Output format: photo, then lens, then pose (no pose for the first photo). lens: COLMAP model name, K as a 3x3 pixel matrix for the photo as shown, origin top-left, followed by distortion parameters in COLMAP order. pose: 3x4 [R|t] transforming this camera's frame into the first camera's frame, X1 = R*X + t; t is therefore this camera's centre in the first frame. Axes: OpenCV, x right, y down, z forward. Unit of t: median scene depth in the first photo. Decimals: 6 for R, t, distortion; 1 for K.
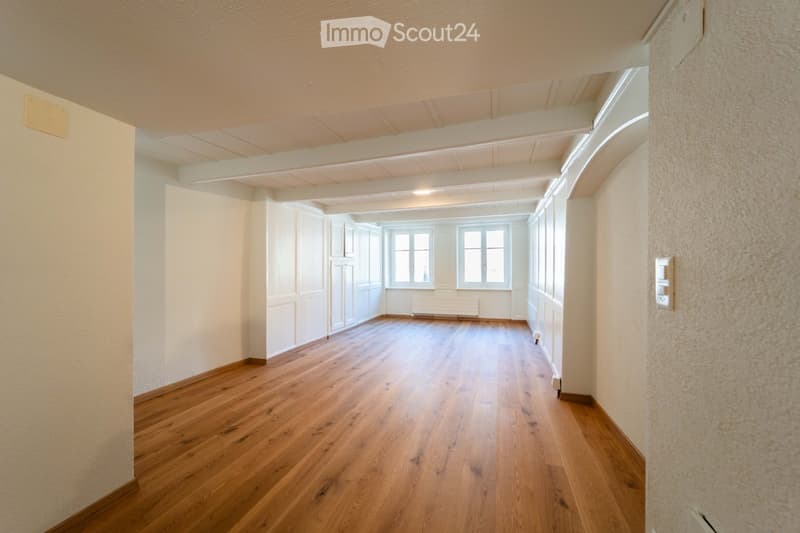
lens RADIAL K [[318.1, 0, 399.3], [0, 318.1, 267.0], [0, 0, 1]] dist [-0.009518, -0.000399]
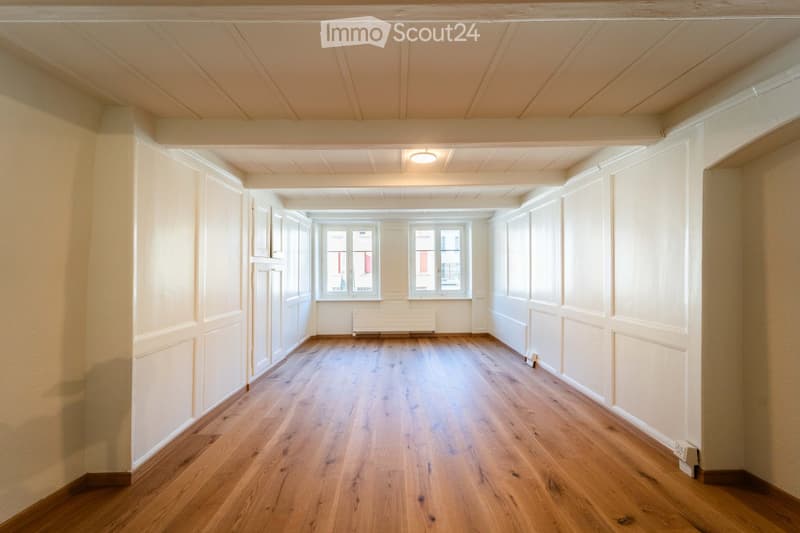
lens RADIAL K [[318.1, 0, 399.4], [0, 318.1, 267.0], [0, 0, 1]] dist [-0.009518, -0.000399]
pose [[0.947418, 0.003302, 0.319981, -0.113074], [0.001843, 0.999874, -0.015774, -0.001194], [-0.319993, 0.015534, 0.947293, 0.250602]]
